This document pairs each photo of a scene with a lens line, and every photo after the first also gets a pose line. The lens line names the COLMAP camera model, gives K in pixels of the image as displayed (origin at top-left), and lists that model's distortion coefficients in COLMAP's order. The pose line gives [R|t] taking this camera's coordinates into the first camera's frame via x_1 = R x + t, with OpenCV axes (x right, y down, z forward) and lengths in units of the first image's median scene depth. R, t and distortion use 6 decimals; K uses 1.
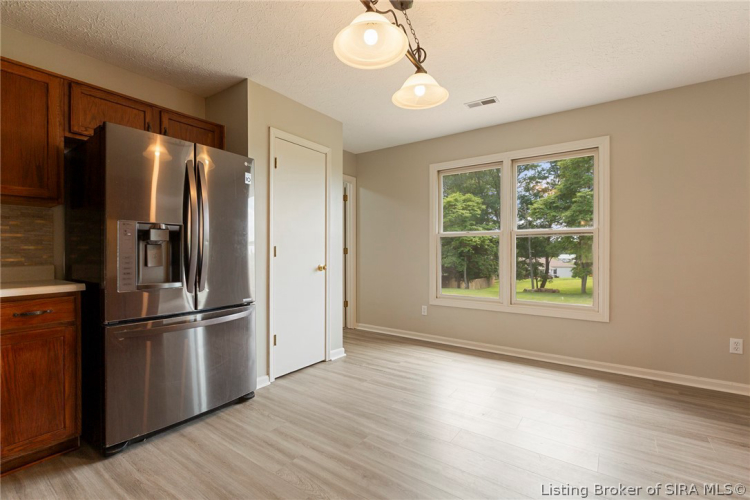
lens RADIAL K [[338.2, 0, 376.5], [0, 338.2, 247.3], [0, 0, 1]] dist [0.000315, -0.000095]
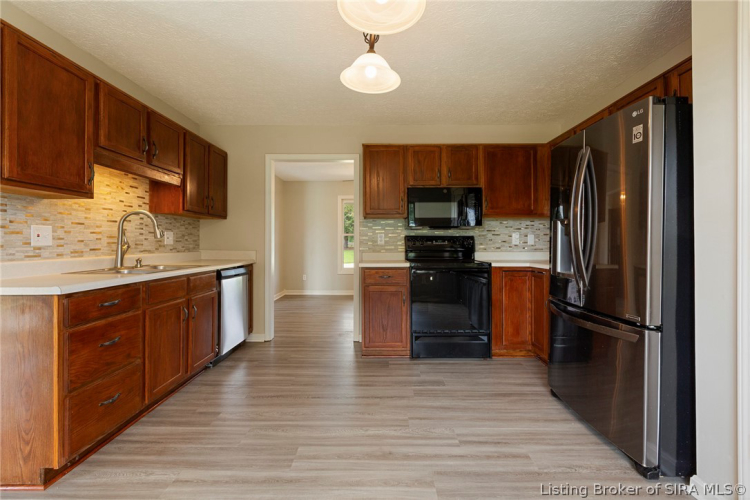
lens RADIAL K [[336.2, 0, 375.9], [0, 336.2, 242.5], [0, 0, 1]] dist [-0.000880, -0.000229]
pose [[-0.823779, -0.001346, -0.566909, 0.448067], [0.001268, 0.999990, -0.004217, 0.010029], [0.566909, -0.004193, -0.823770, 1.368658]]
